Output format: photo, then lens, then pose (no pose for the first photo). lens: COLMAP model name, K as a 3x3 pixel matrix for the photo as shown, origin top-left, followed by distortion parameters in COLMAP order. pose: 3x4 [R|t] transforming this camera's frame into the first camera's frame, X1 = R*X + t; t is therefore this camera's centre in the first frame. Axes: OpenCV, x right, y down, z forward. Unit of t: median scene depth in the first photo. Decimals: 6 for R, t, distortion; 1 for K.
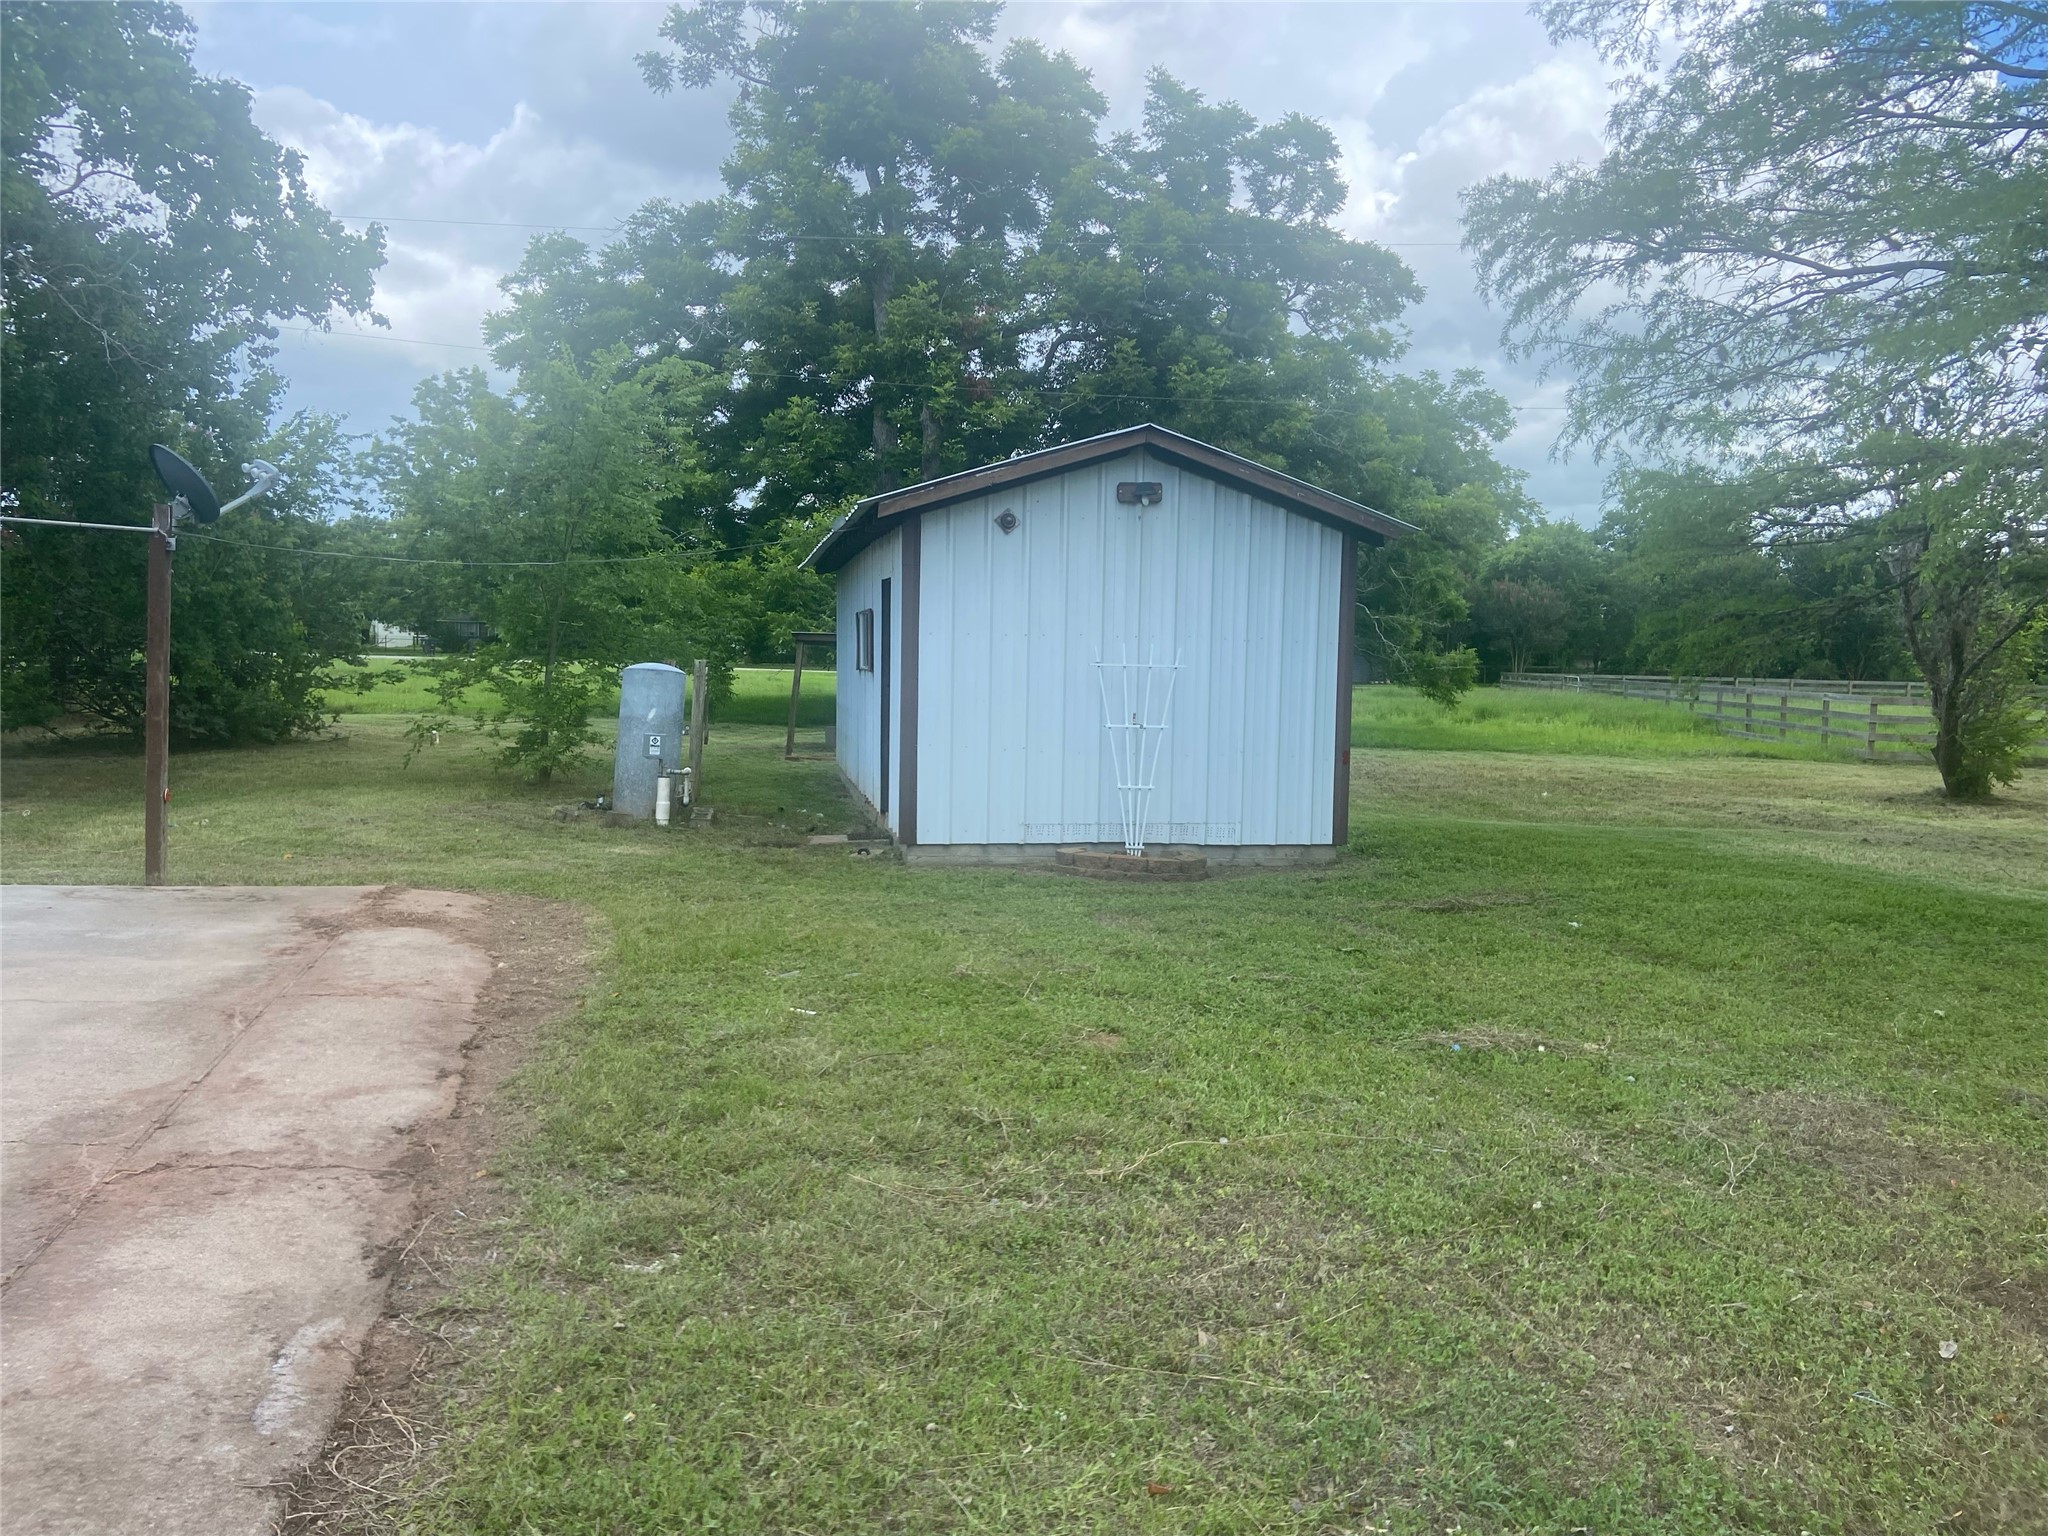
lens RADIAL K [[1575.8, 0, 1037.8], [0, 1575.8, 766.7], [0, 0, 1]] dist [0.048748, -0.065747]
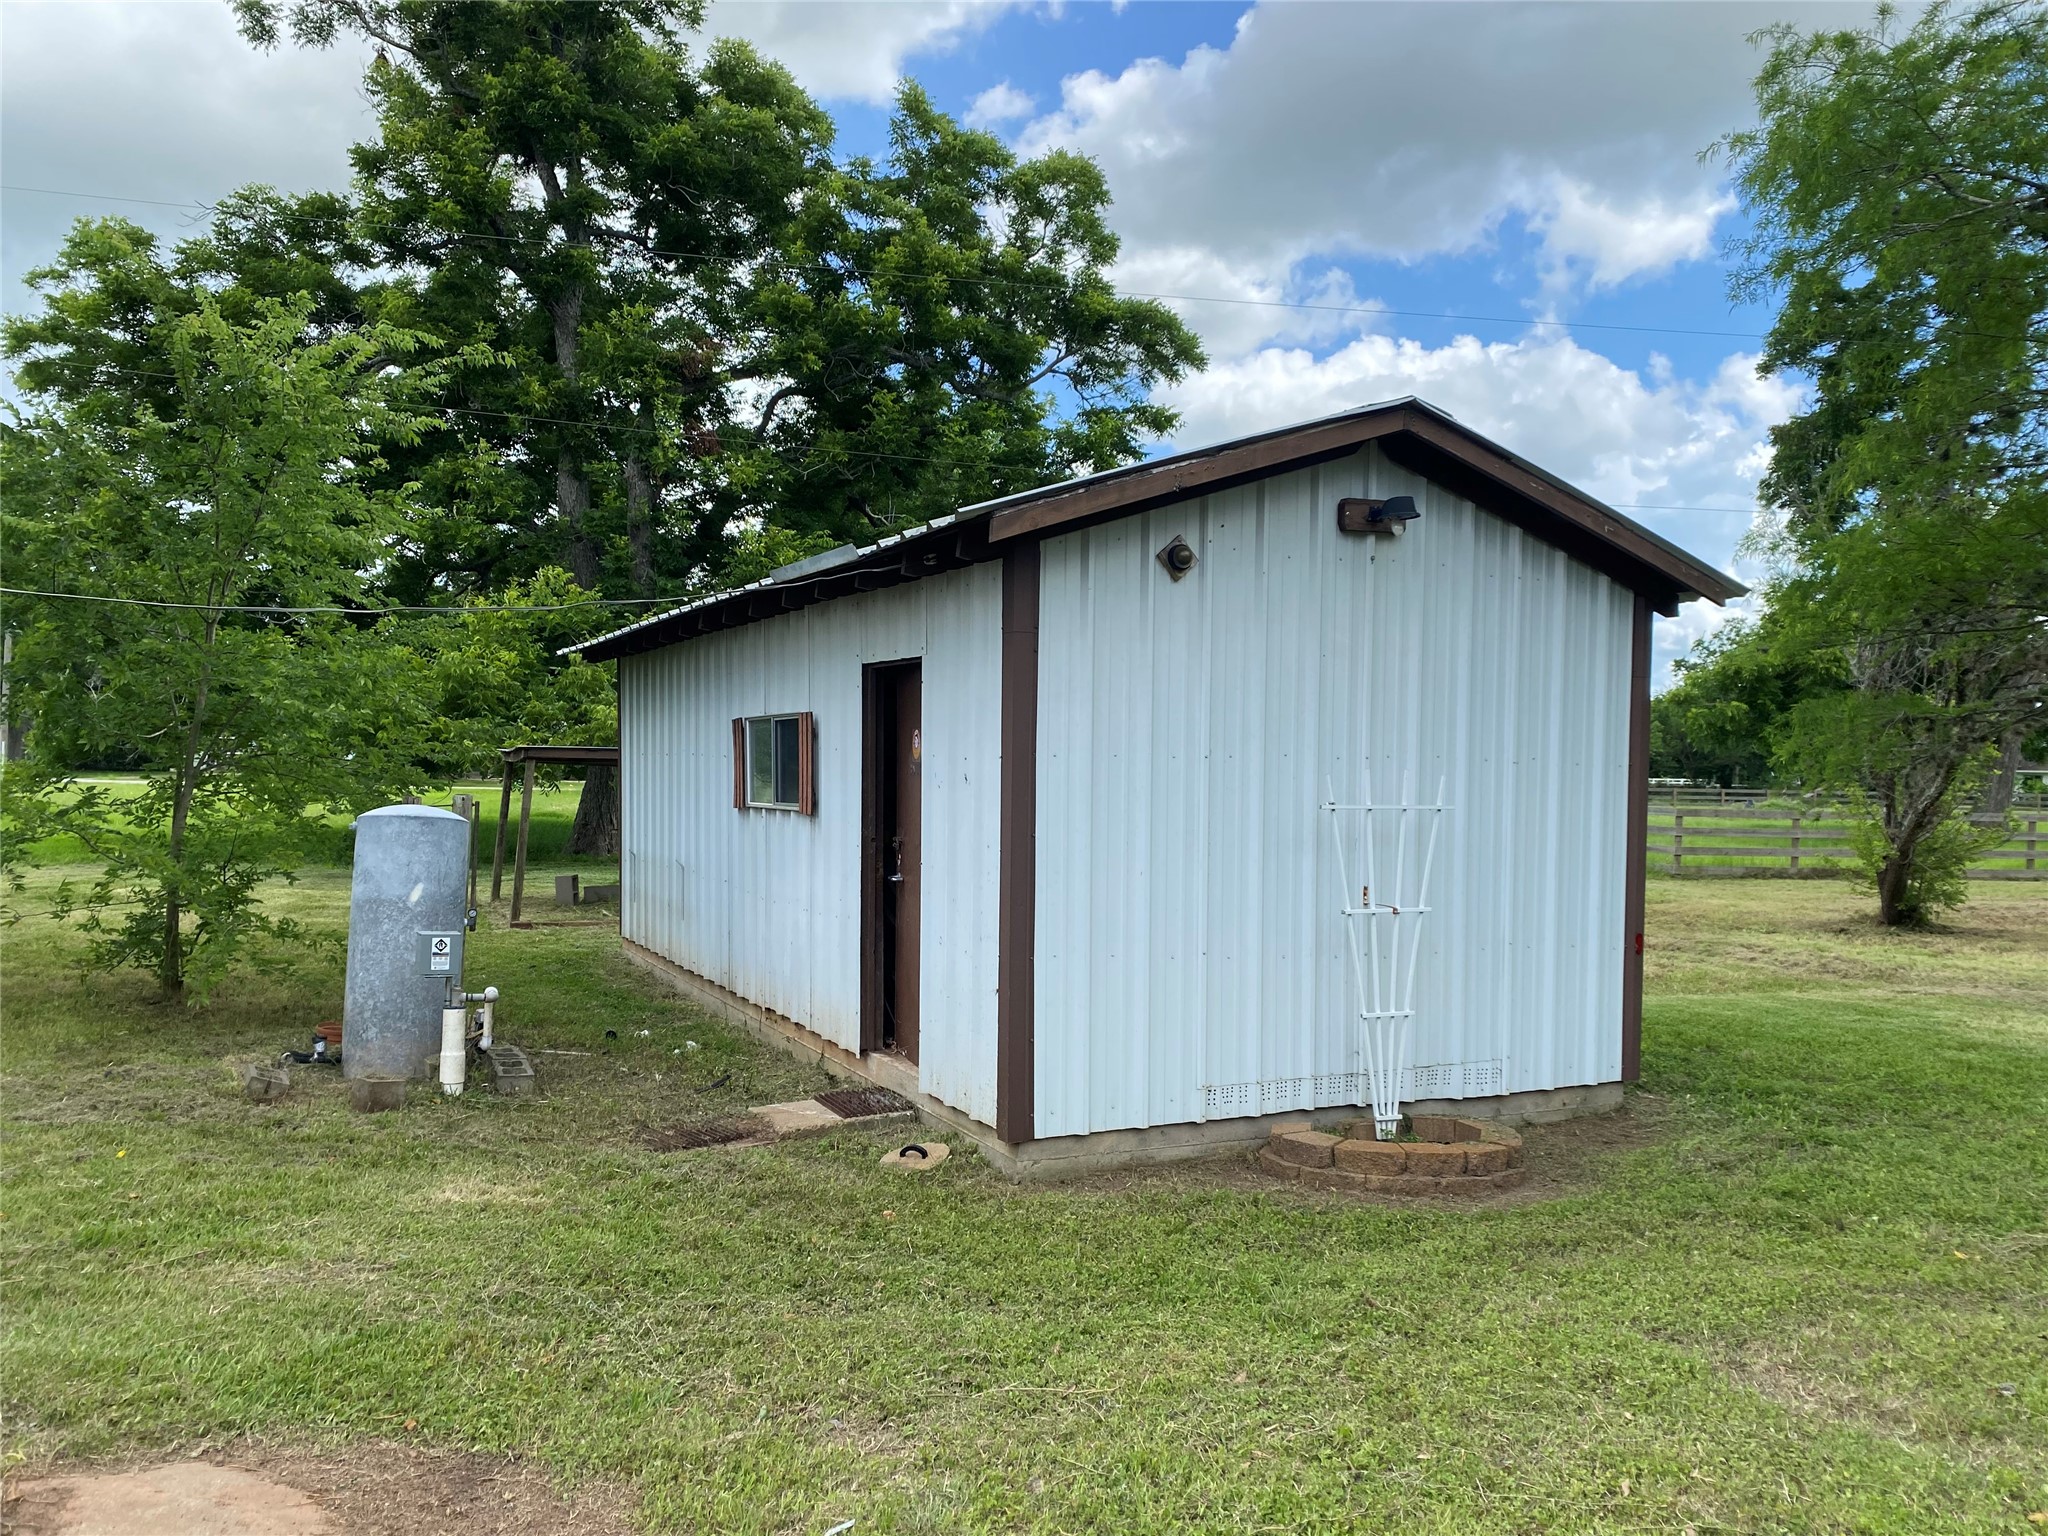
lens RADIAL K [[1575.8, 0, 1021.4], [0, 1575.8, 770.3], [0, 0, 1]] dist [0.048748, -0.065747]
pose [[0.965503, -0.009760, 0.260210, -0.090087], [0.026516, 0.997788, -0.060961, -0.018374], [-0.259039, 0.065757, 0.963626, 0.189392]]
